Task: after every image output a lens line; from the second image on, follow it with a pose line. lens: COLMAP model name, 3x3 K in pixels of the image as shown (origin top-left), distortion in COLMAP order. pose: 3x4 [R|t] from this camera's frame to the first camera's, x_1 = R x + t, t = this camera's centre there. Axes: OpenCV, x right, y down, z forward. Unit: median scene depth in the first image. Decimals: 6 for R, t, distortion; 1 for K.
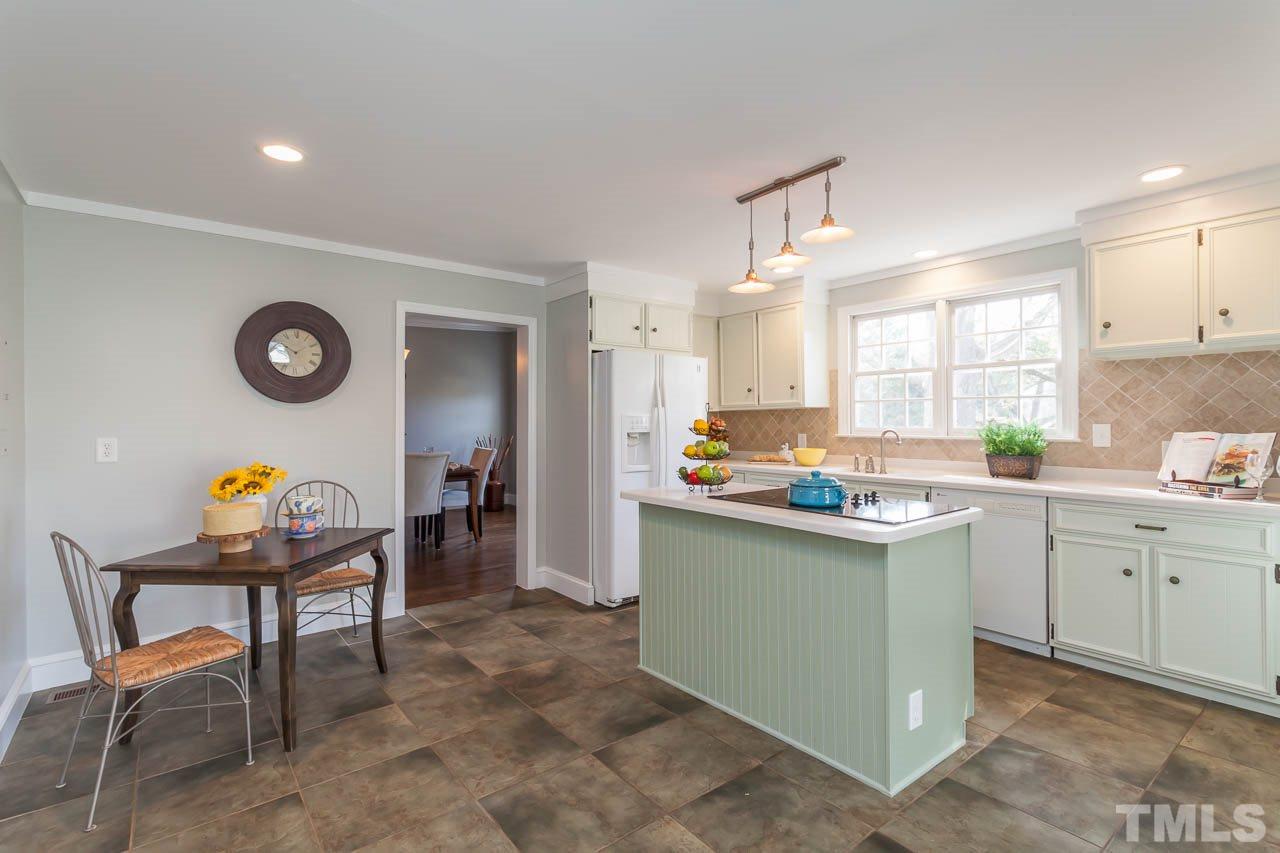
lens RADIAL K [[618.8, 0, 630.5], [0, 618.8, 419.3], [0, 0, 1]] dist [-0.001940, 0.002304]
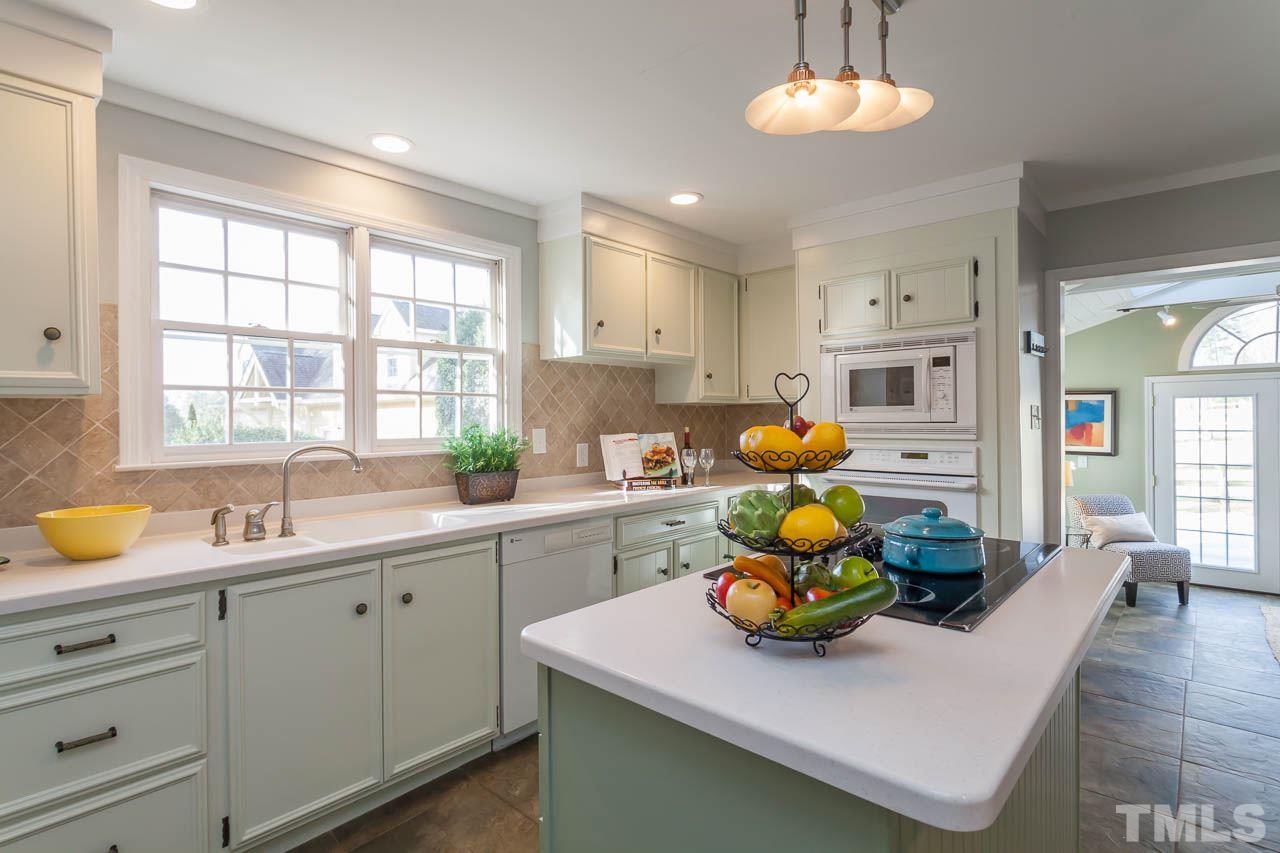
lens RADIAL K [[618.8, 0, 643.1], [0, 618.8, 414.6], [0, 0, 1]] dist [-0.001940, 0.002304]
pose [[-0.164442, 0.010898, 0.986326, -0.156157], [0.009382, 0.999911, -0.009484, -0.002490], [-0.986342, 0.007694, -0.164530, 0.946131]]
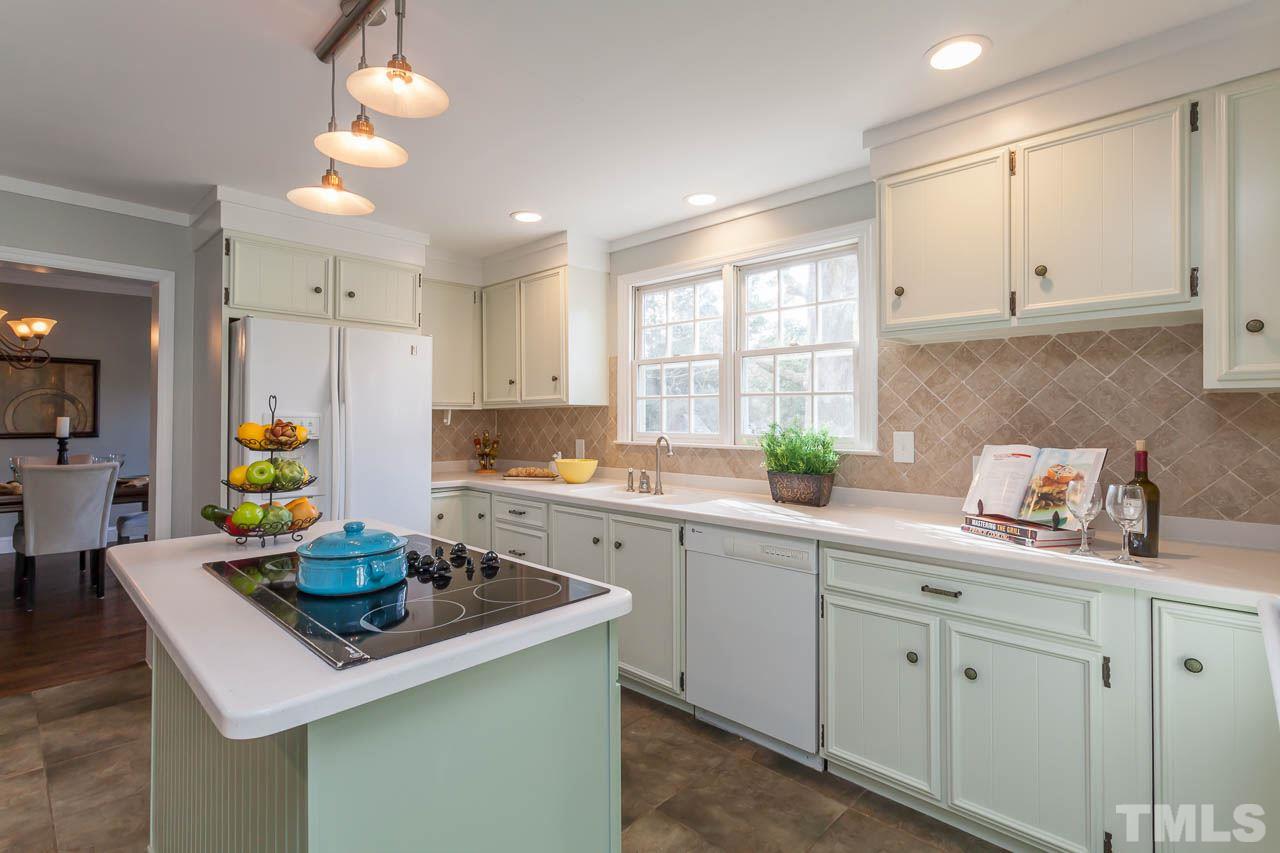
lens RADIAL K [[618.8, 0, 646.1], [0, 618.8, 413.7], [0, 0, 1]] dist [-0.001940, 0.002304]
pose [[0.988501, 0.007254, 0.151038, 0.330371], [-0.006502, 0.999964, -0.005473, -0.006905], [-0.151072, 0.004428, 0.988513, 0.304088]]
